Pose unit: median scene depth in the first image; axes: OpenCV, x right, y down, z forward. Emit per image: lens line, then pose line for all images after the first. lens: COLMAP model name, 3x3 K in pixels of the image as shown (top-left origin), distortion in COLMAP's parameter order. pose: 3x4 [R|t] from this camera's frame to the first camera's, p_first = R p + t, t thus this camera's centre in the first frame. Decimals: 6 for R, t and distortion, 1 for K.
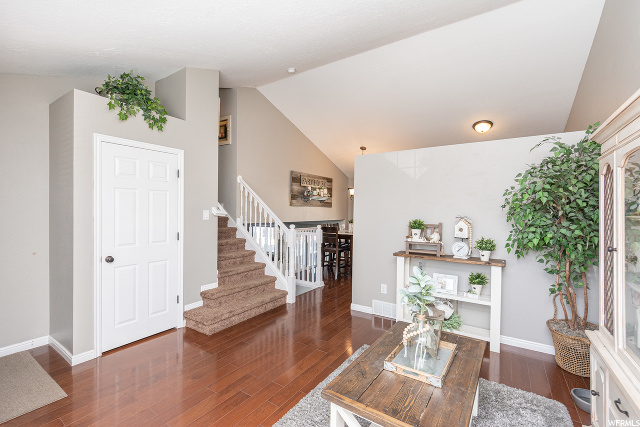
lens RADIAL K [[279.9, 0, 320.1], [0, 279.9, 212.4], [0, 0, 1]] dist [-0.002248, -0.000760]
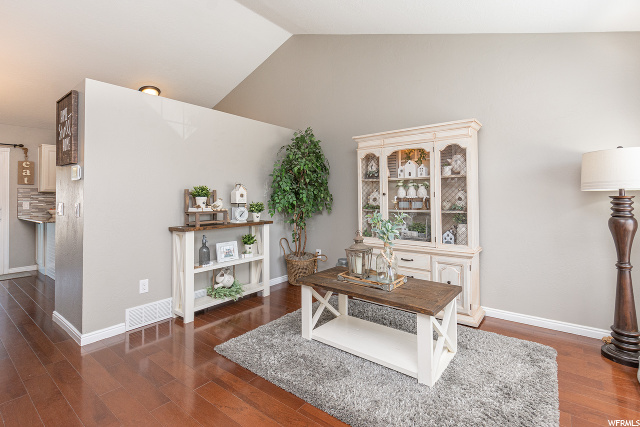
lens RADIAL K [[305.2, 0, 311.4], [0, 305.2, 190.0], [0, 0, 1]] dist [-0.004833, -0.002396]
pose [[0.099282, 0.012060, 0.994986, -0.600959], [0.014594, 0.999801, -0.013574, 0.059638], [-0.994952, 0.015868, 0.099086, 0.615331]]
